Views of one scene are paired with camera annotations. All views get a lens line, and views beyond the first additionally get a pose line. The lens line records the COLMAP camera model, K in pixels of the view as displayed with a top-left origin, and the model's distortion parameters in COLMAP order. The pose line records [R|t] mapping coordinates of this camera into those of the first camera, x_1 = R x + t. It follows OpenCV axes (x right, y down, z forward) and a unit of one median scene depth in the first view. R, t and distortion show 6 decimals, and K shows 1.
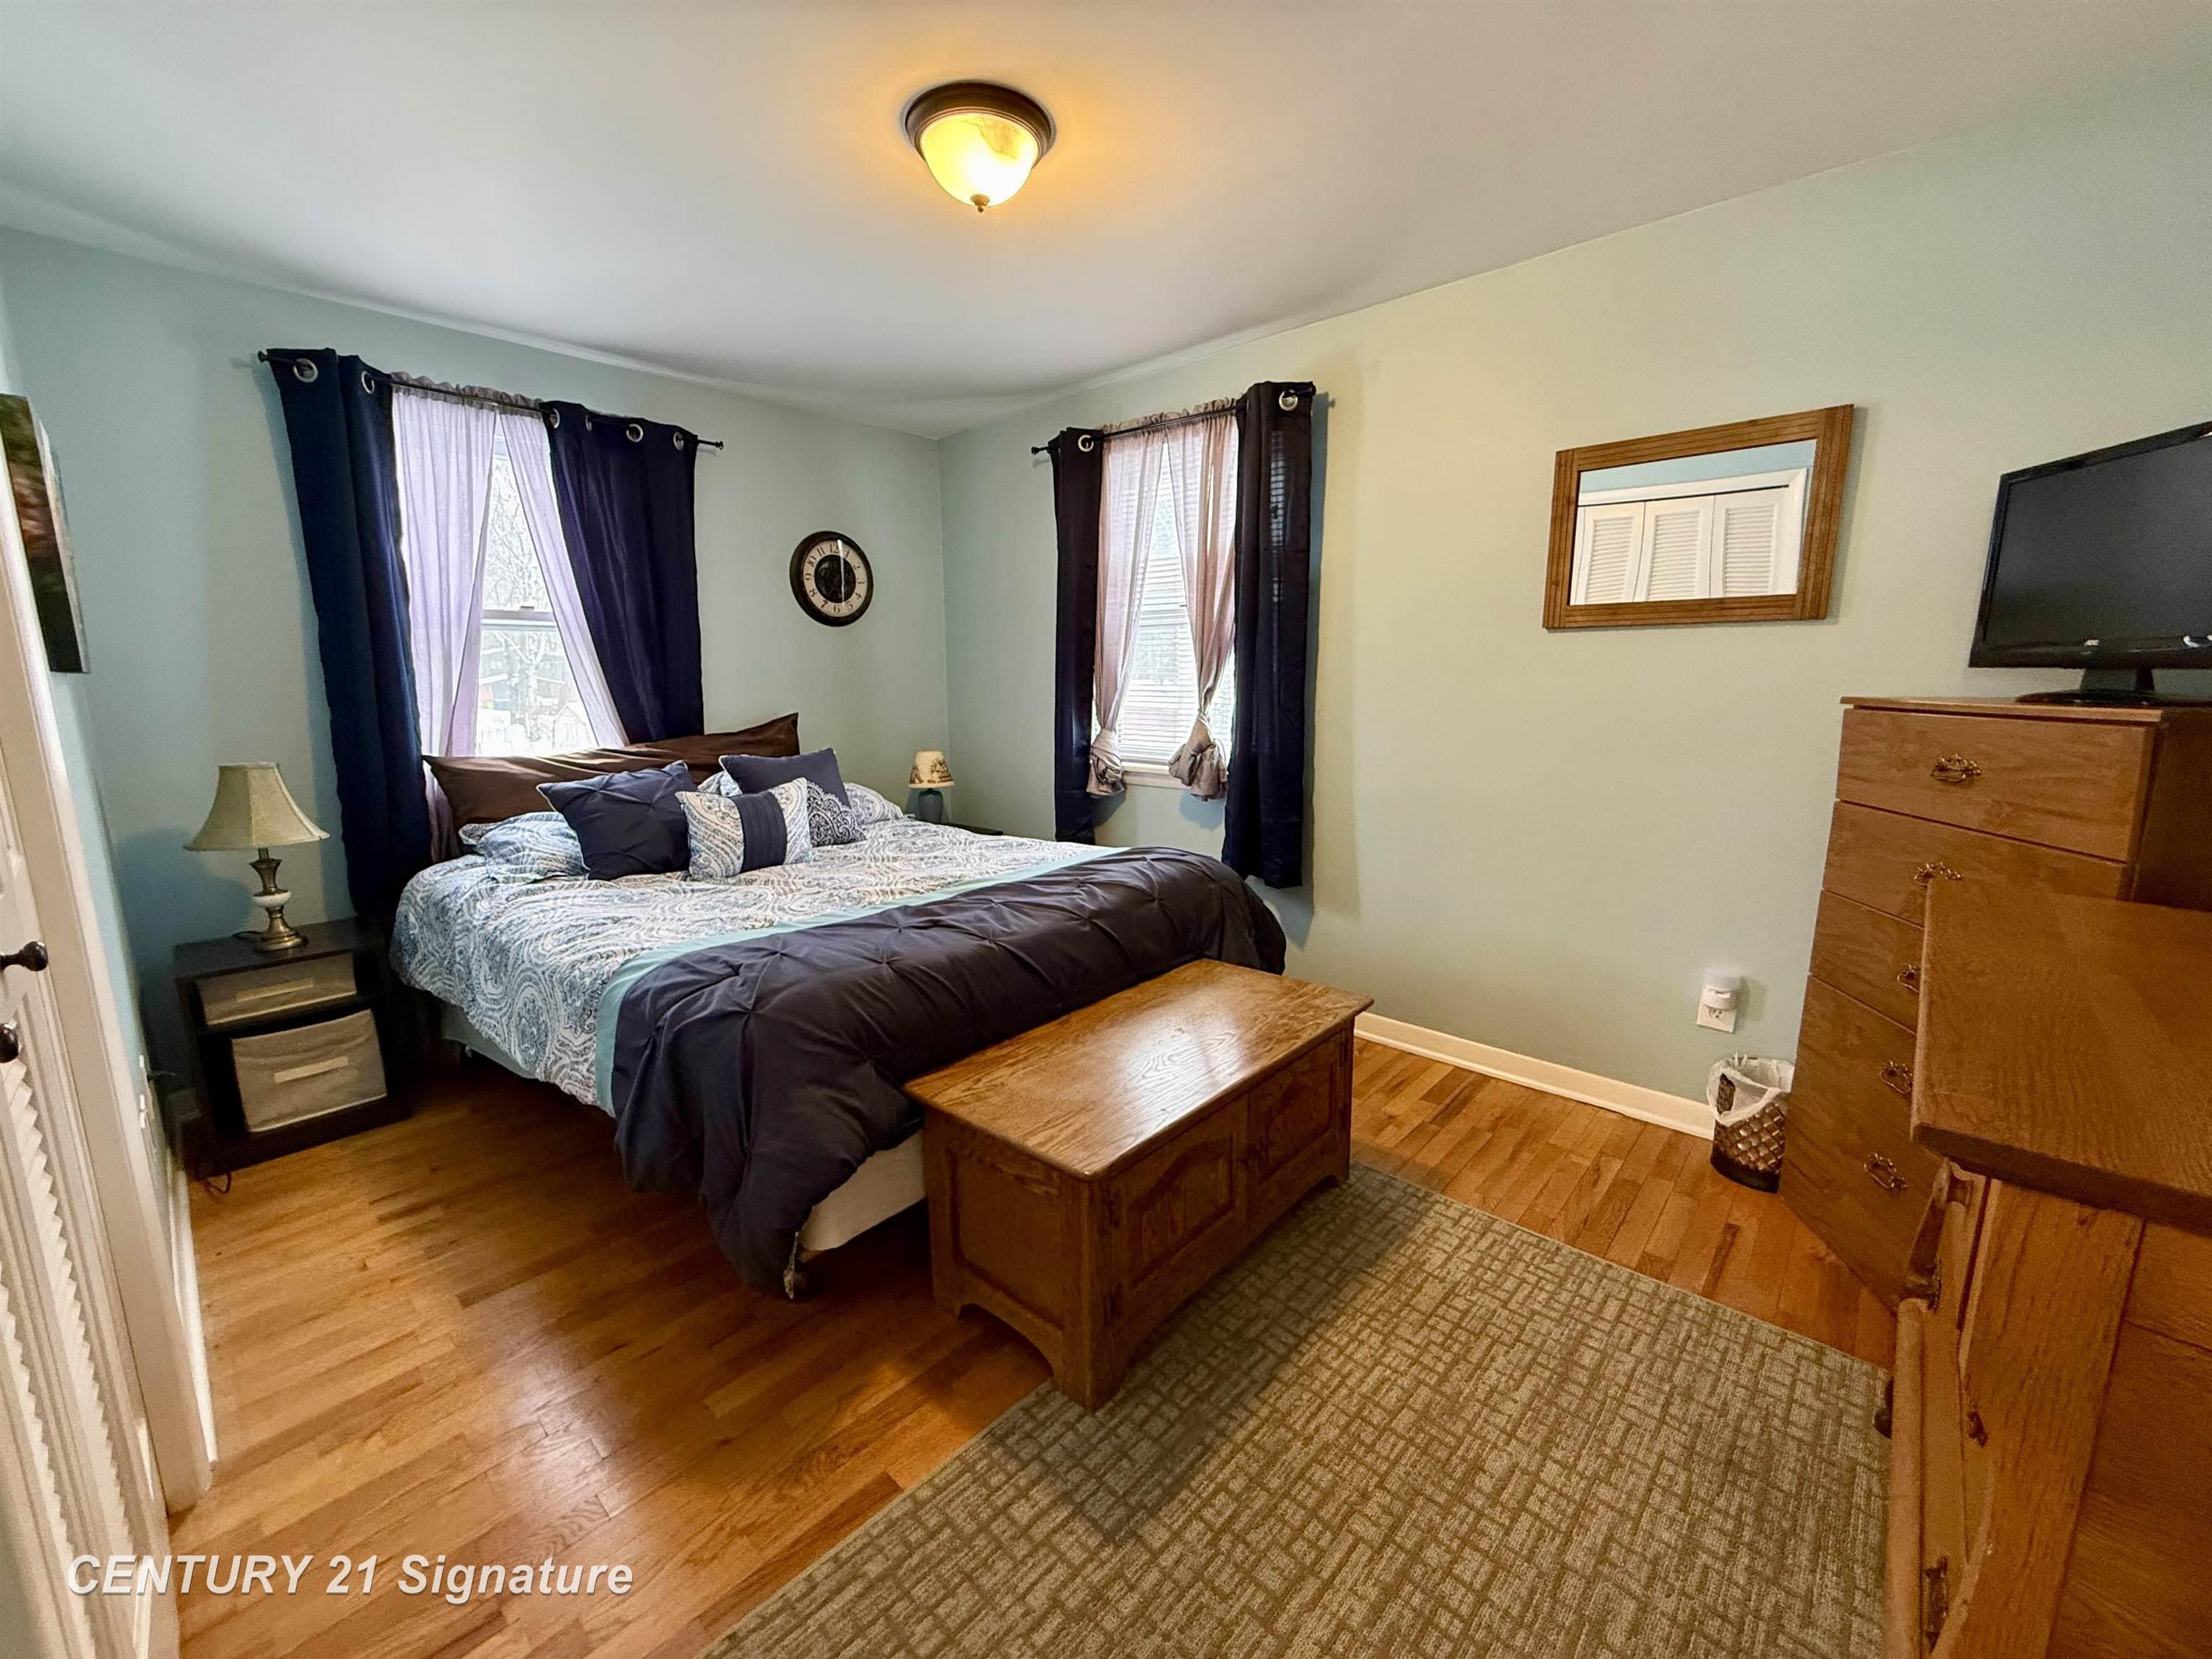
lens RADIAL K [[878.9, 0, 1106.0], [0, 878.9, 829.5], [0, 0, 1]] dist [-0.002979, -0.000153]
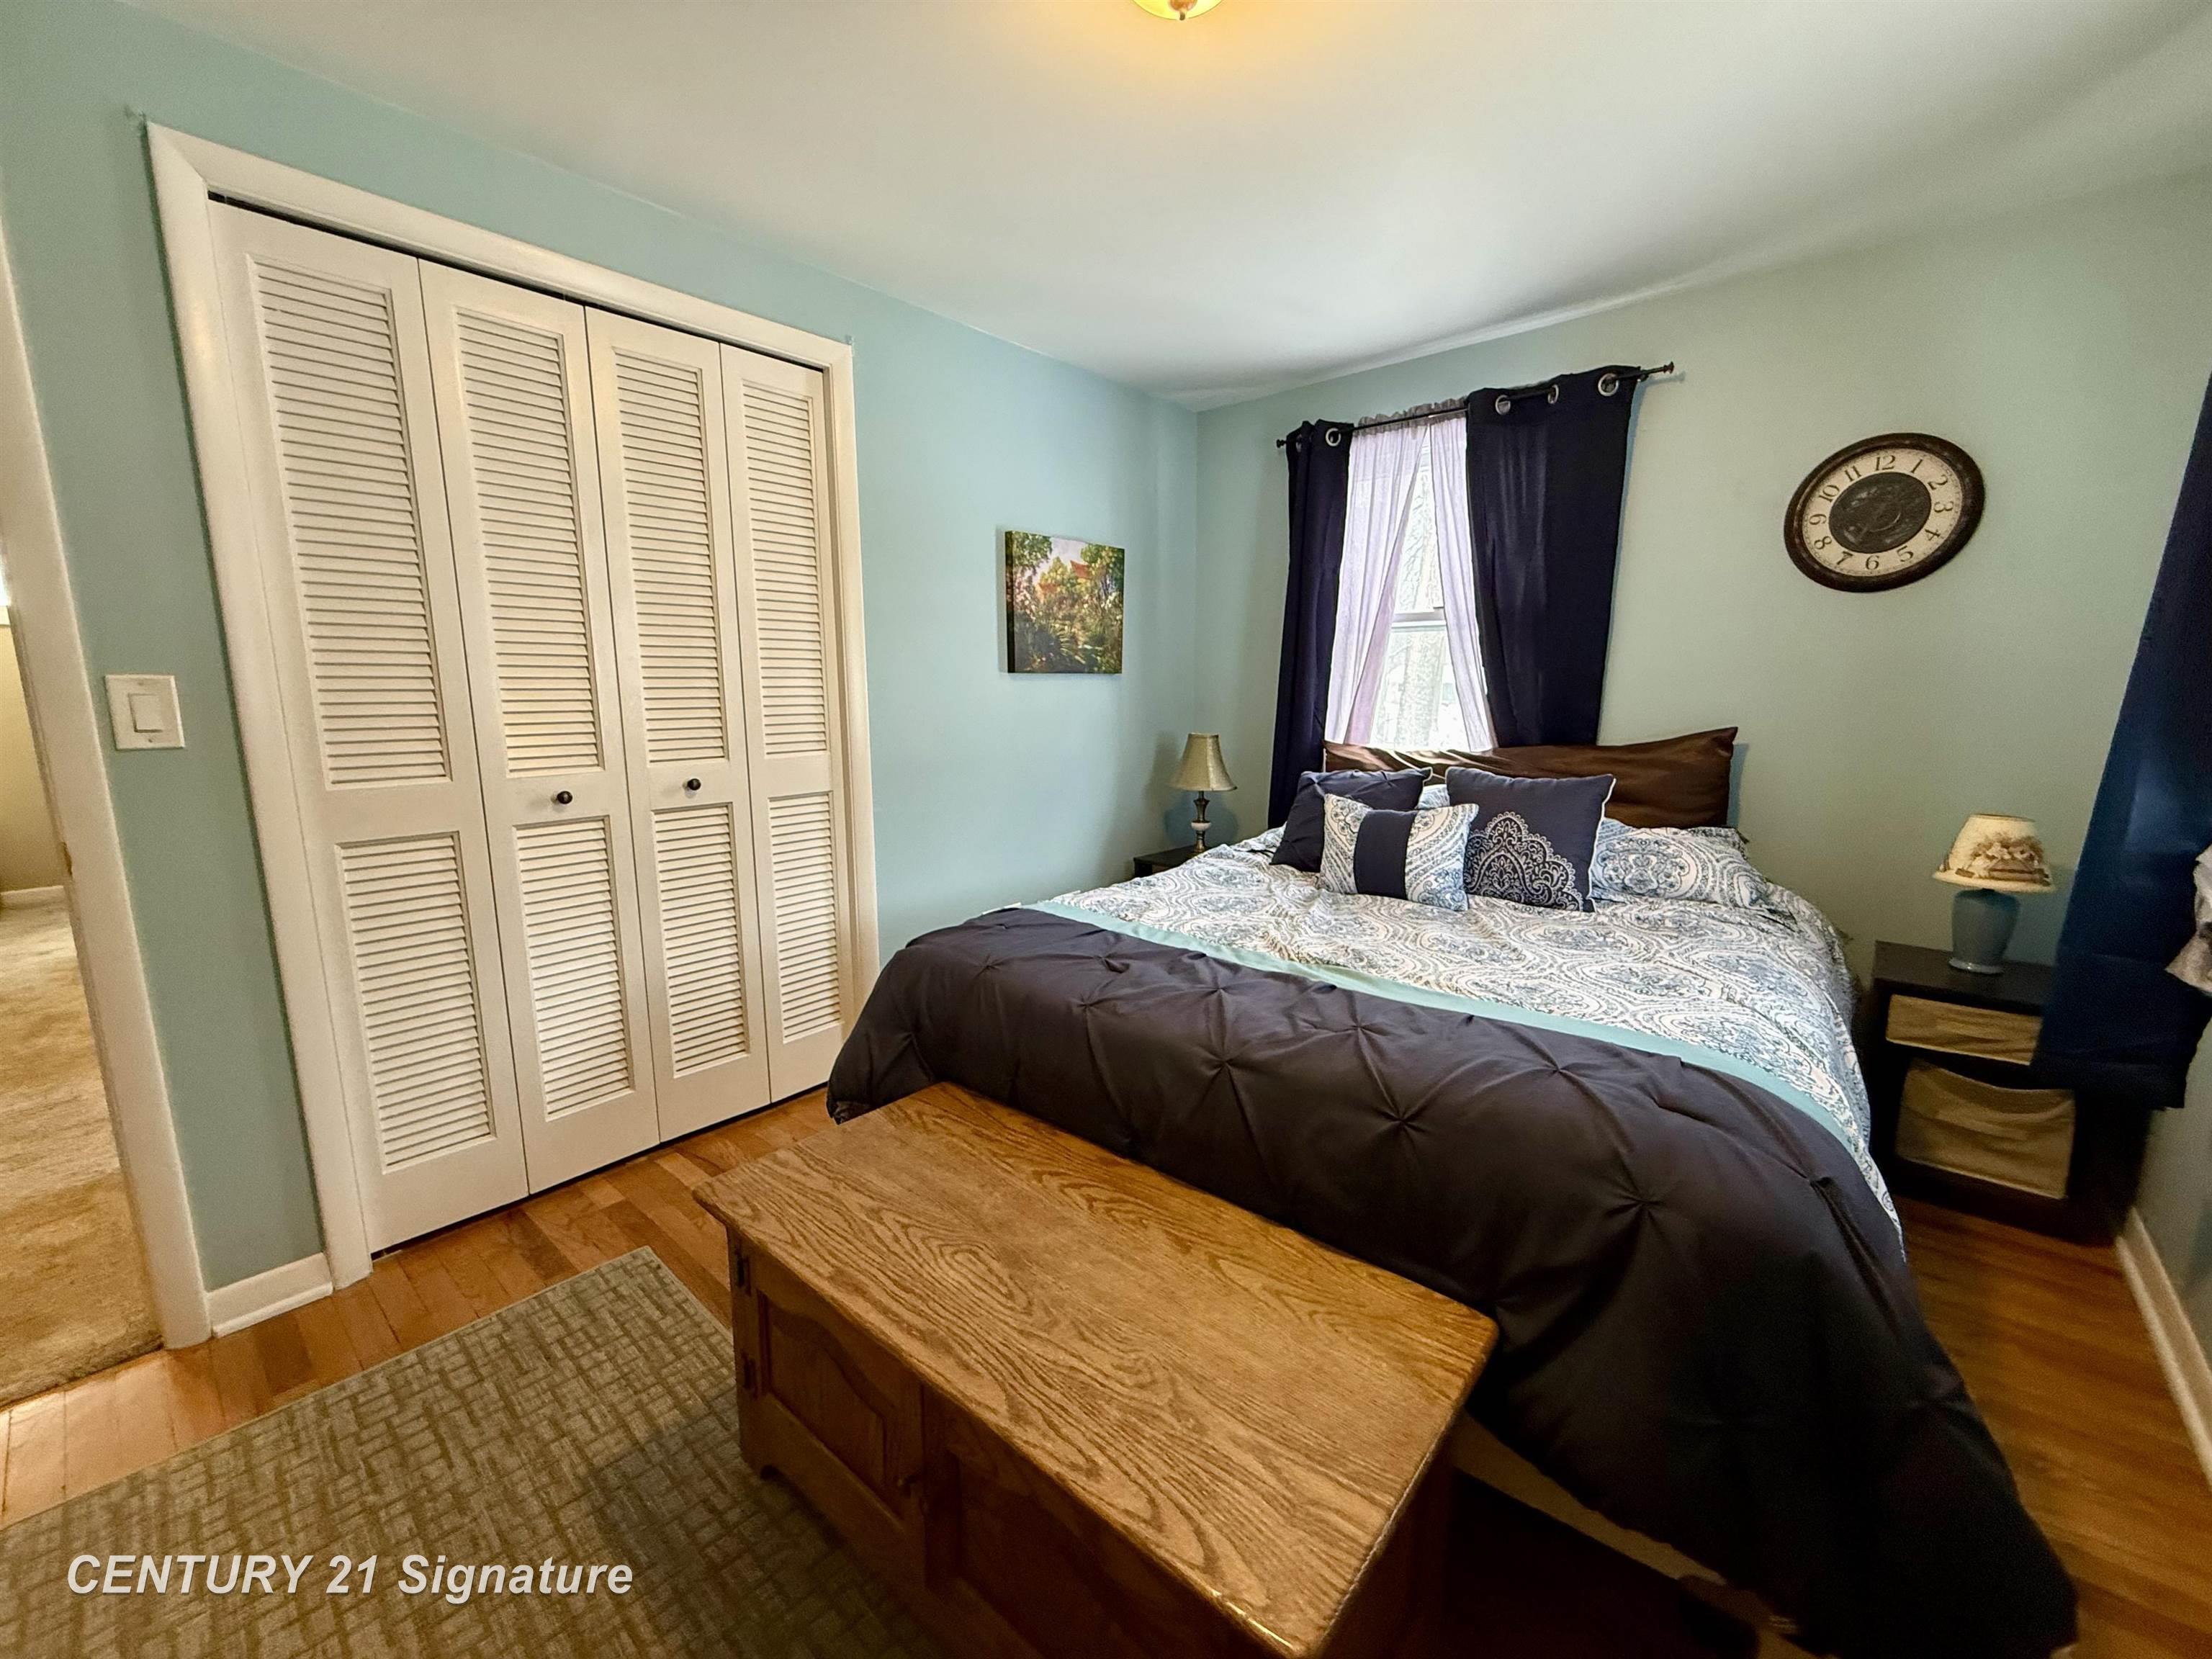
lens RADIAL K [[878.9, 0, 1106.0], [0, 878.9, 829.5], [0, 0, 1]] dist [-0.002979, -0.000153]
pose [[0.023270, 0.171161, -0.984968, 0.442630], [-0.169396, 0.971664, 0.164847, -0.115408], [0.985273, 0.163014, 0.051605, 0.671625]]
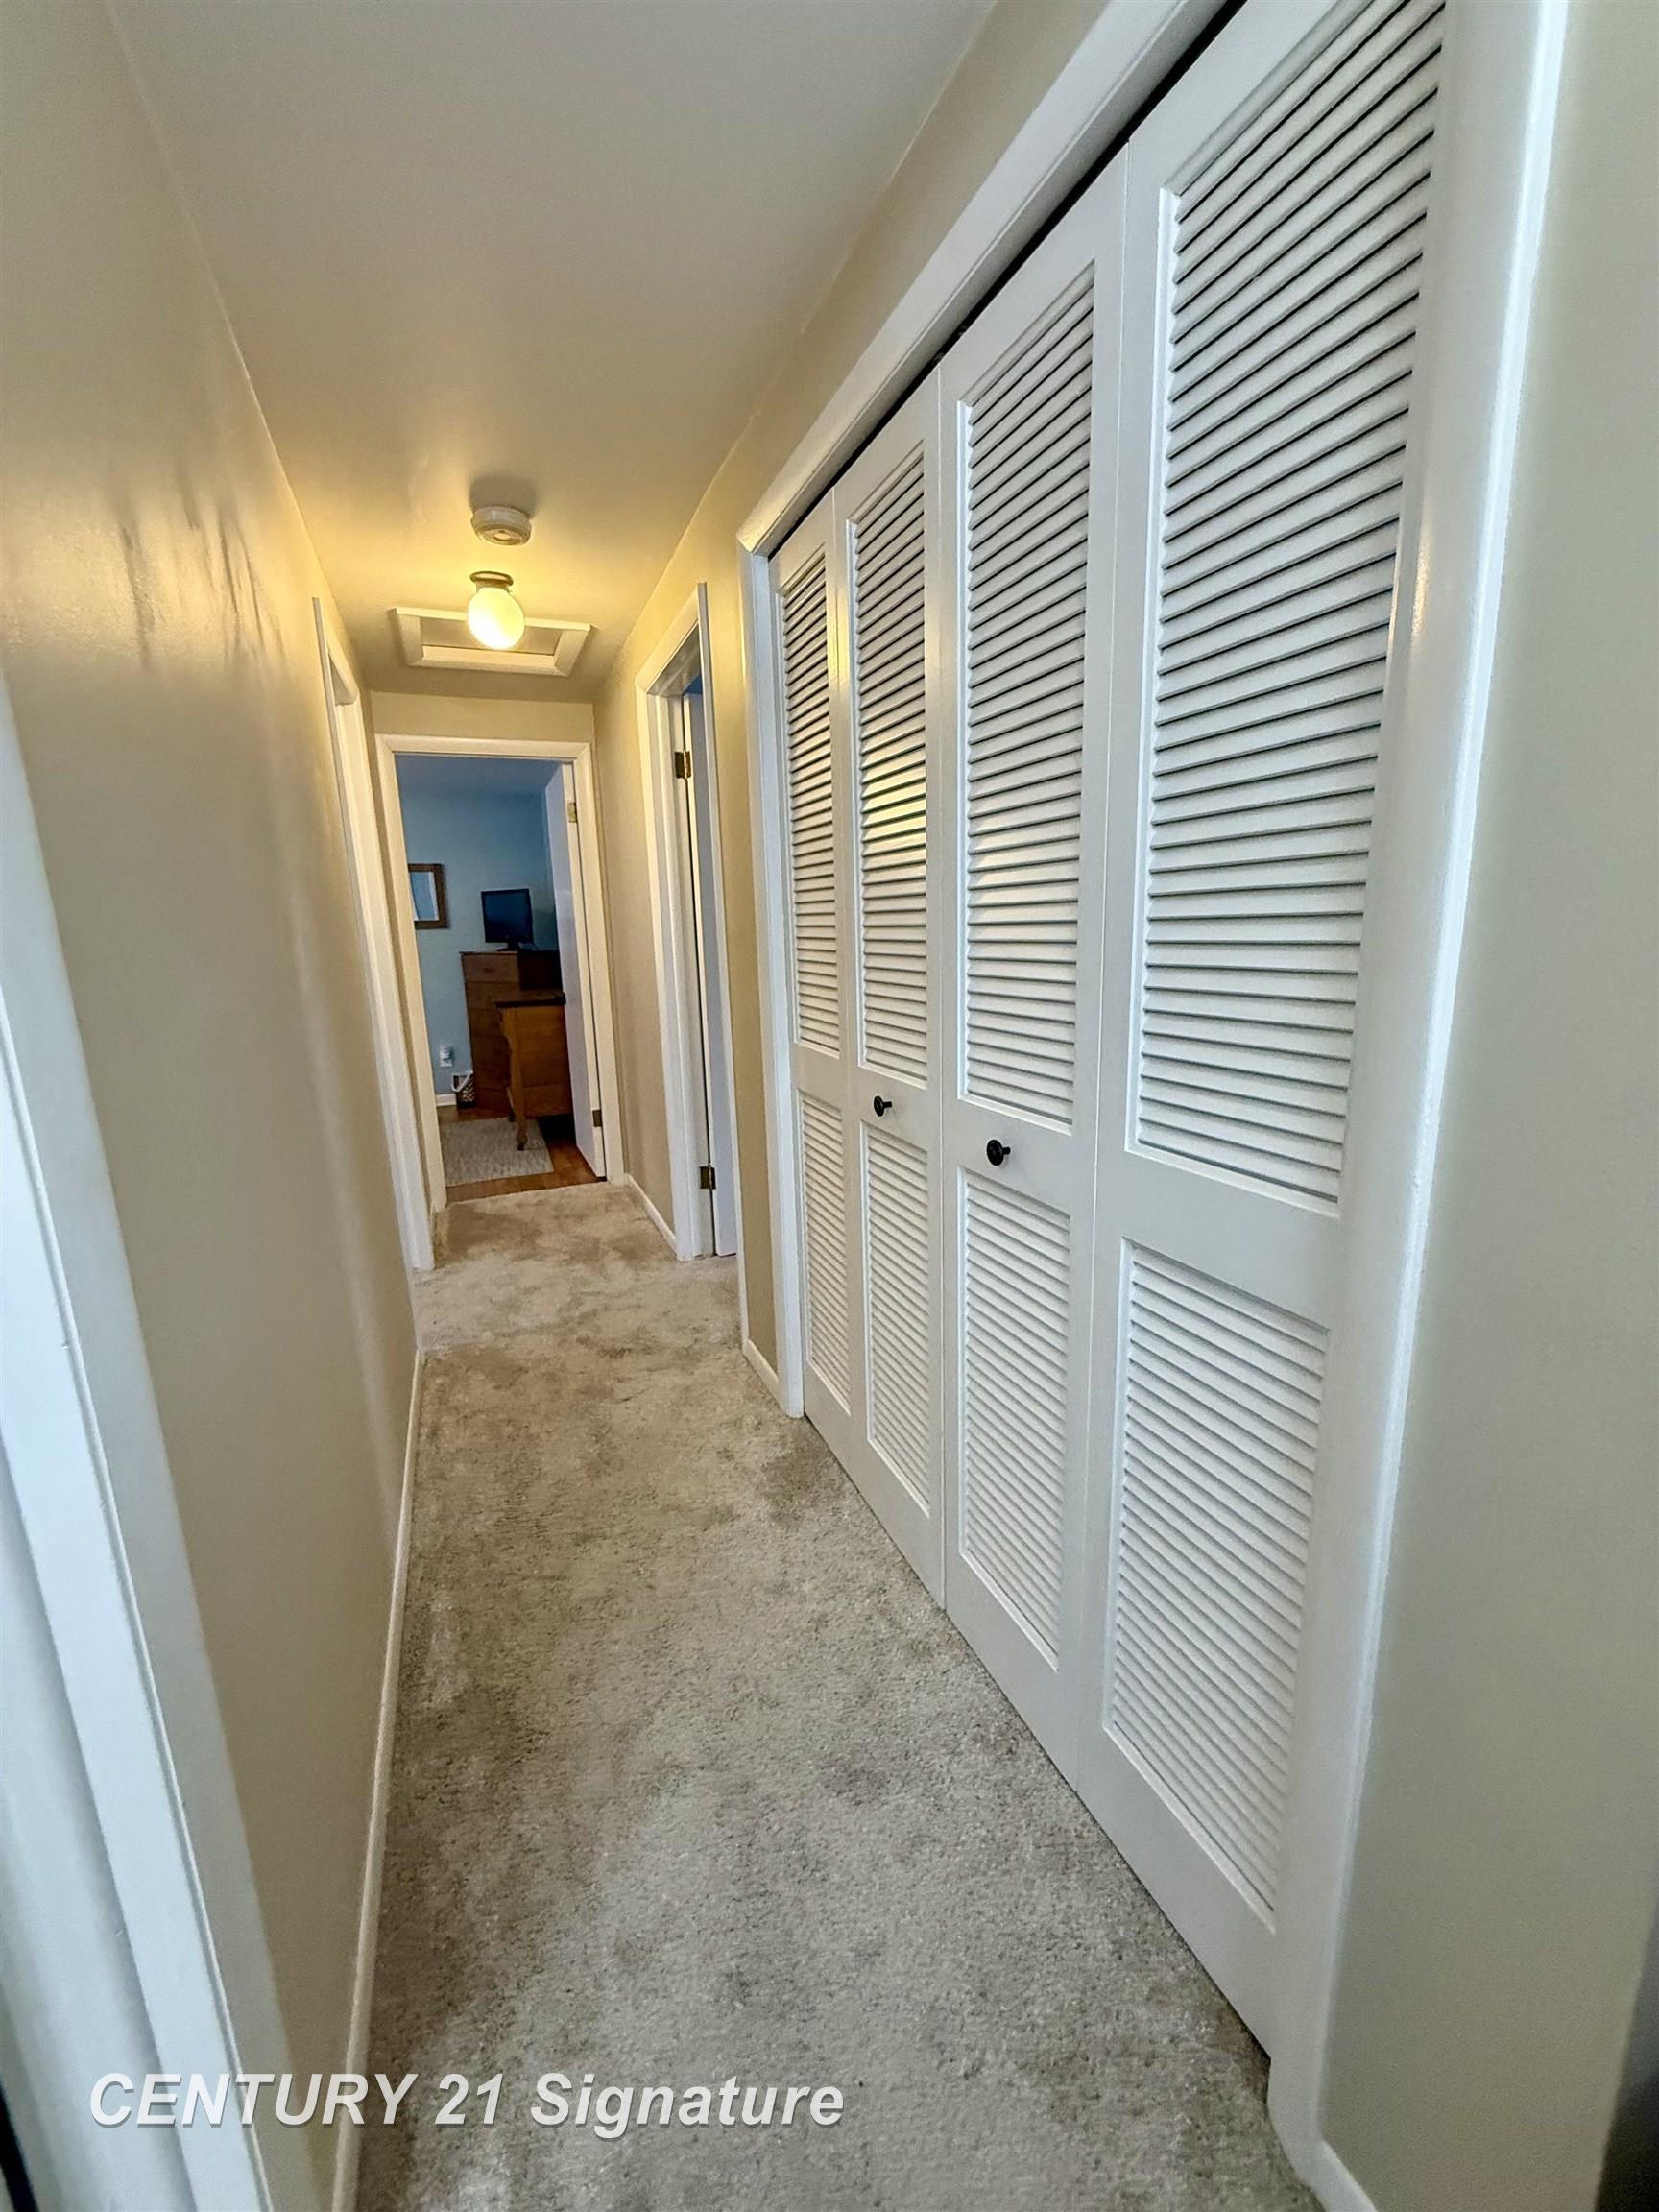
lens RADIAL K [[878.9, 0, 829.5], [0, 878.9, 1106.0], [0, 0, 1]] dist [-0.002979, -0.000153]
pose [[0.431996, -0.178645, 0.884005, -0.577091], [0.182617, 0.977208, 0.108238, 0.114338], [-0.883193, 0.114676, 0.454773, -0.609773]]
